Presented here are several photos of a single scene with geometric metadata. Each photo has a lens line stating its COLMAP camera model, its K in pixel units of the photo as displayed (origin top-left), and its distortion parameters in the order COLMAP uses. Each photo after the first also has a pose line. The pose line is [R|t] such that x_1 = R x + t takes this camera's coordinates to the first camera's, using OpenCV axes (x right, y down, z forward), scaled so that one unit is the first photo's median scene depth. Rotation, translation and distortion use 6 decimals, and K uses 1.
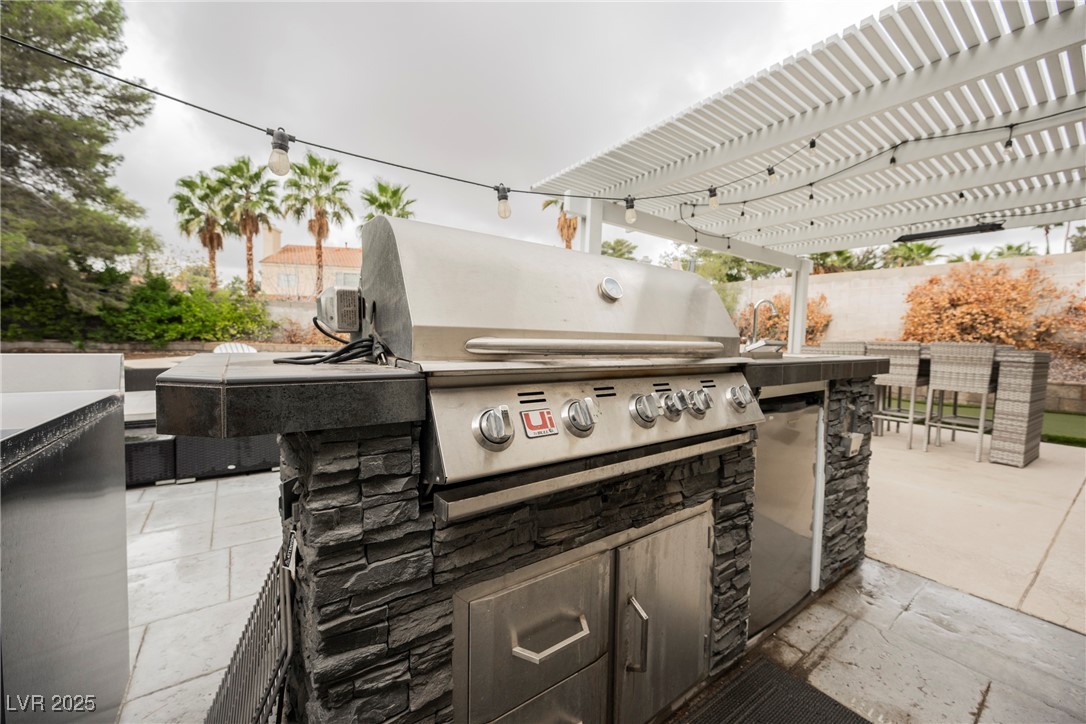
lens RADIAL K [[429.5, 0, 544.8], [0, 429.5, 361.8], [0, 0, 1]] dist [-0.001487, -0.000310]
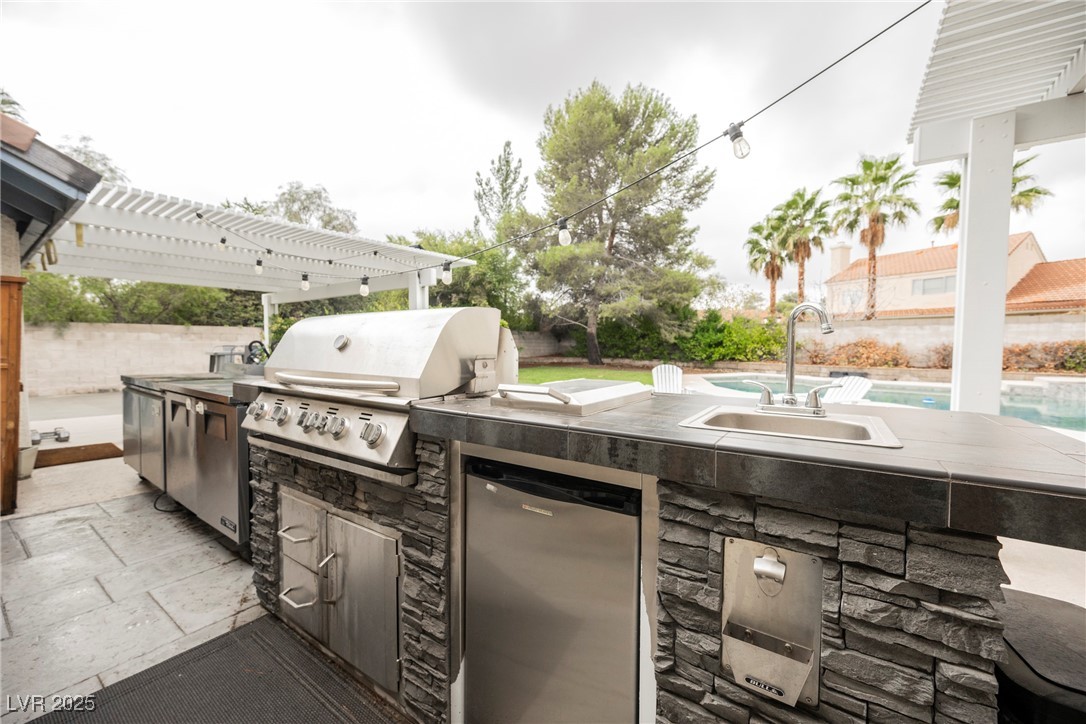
lens RADIAL K [[429.5, 0, 544.8], [0, 429.5, 361.8], [0, 0, 1]] dist [-0.001487, -0.000310]
pose [[0.325061, 0.011076, -0.945628, 0.110255], [-0.050770, 0.998694, -0.005755, -0.008587], [0.944329, 0.049880, 0.325199, 0.071966]]
